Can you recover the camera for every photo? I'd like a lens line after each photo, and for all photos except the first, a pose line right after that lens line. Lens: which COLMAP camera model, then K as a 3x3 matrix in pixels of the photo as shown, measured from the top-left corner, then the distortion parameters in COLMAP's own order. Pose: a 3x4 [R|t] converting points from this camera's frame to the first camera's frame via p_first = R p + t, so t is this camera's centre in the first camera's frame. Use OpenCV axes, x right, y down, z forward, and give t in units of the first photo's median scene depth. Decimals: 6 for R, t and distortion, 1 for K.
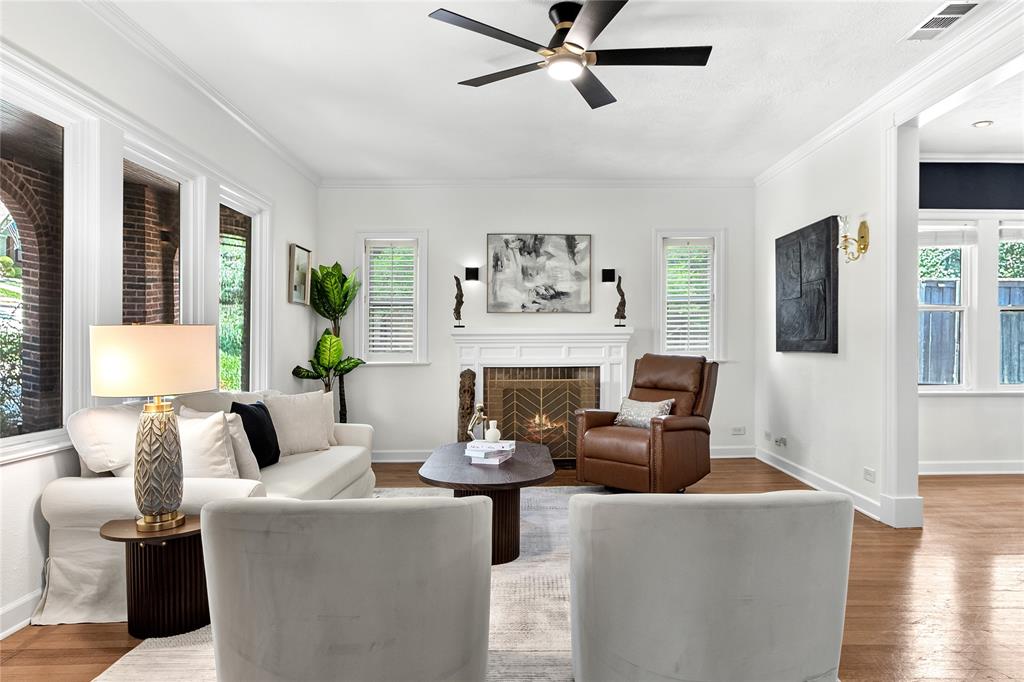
lens RADIAL K [[645.8, 0, 512.0], [0, 645.8, 341.0], [0, 0, 1]] dist [-0.012243, -0.000097]
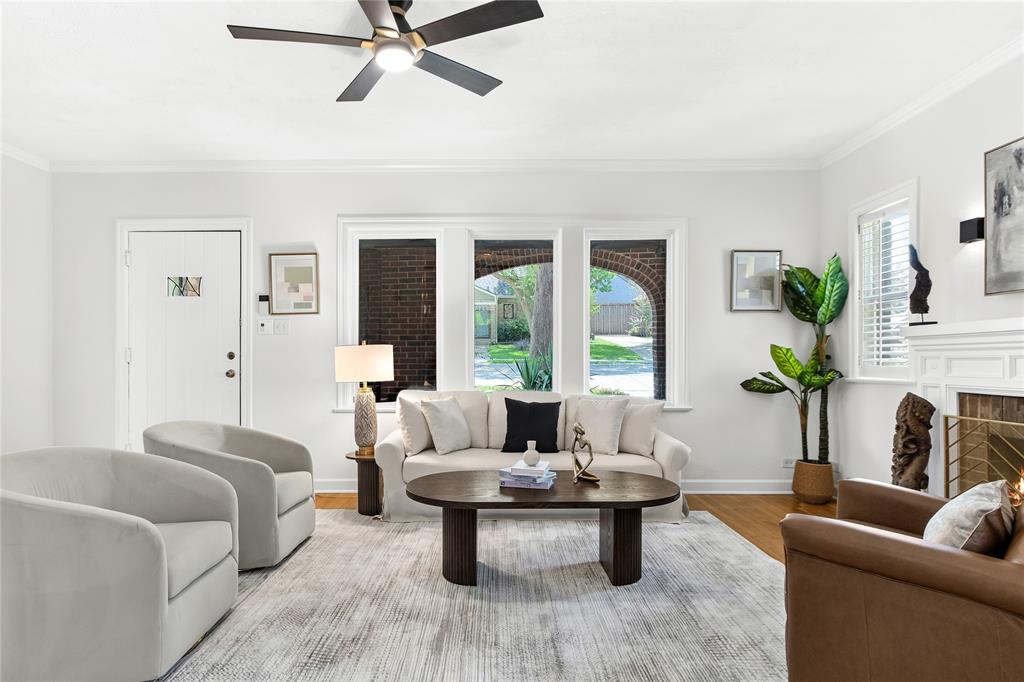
lens RADIAL K [[556.4, 0, 511.3], [0, 556.4, 360.2], [0, 0, 1]] dist [-0.005332, -0.001507]
pose [[-0.008401, 0.003719, -0.999958, 0.447900], [0.002371, 0.999990, 0.003700, 0.009303], [0.999962, -0.002340, -0.008410, 0.607956]]
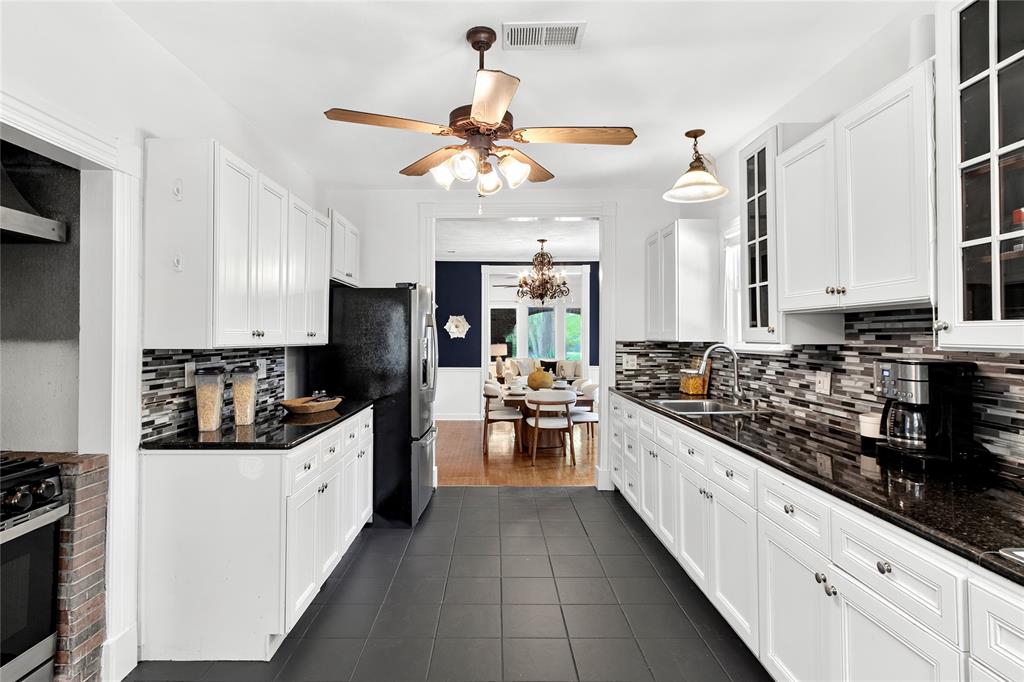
lens RADIAL K [[524.1, 0, 513.6], [0, 524.1, 329.7], [0, 0, 1]] dist [0.002773, 0.001568]
pose [[0.005398, -0.014984, -0.999873, 1.961993], [0.000726, 0.999888, -0.014981, -0.036696], [0.999985, -0.000645, 0.005408, 0.468552]]
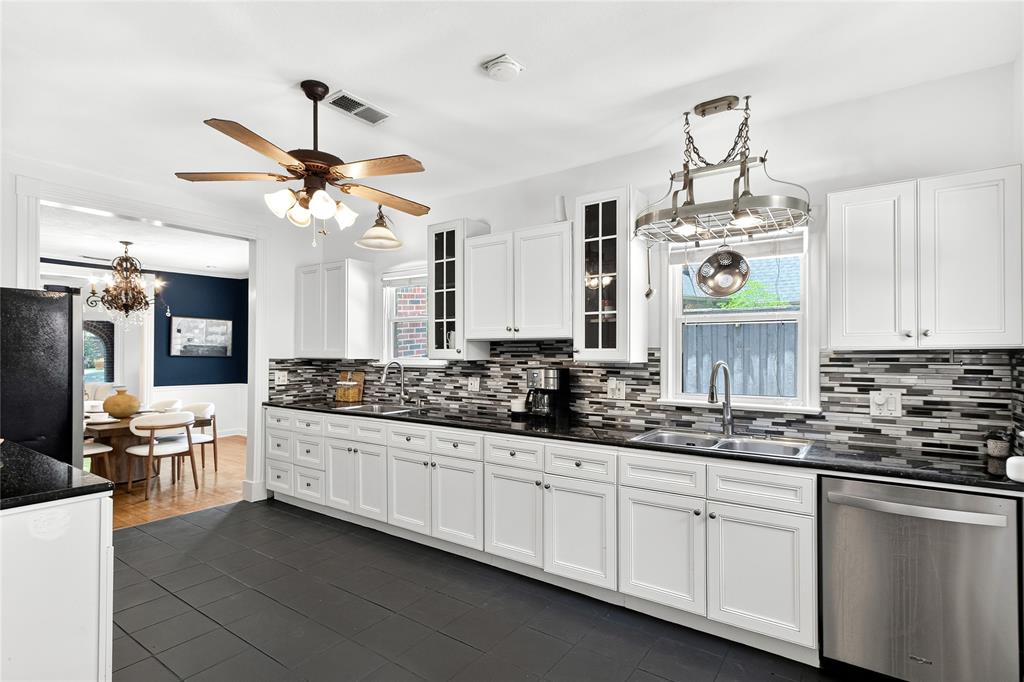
lens RADIAL K [[495.5, 0, 511.1], [0, 495.5, 353.9], [0, 0, 1]] dist [0.001557, 0.000465]
pose [[0.807675, -0.001094, -0.589626, 1.953548], [-0.002283, 0.999985, -0.004983, -0.036006], [0.589623, 0.005371, 0.807661, 0.199067]]
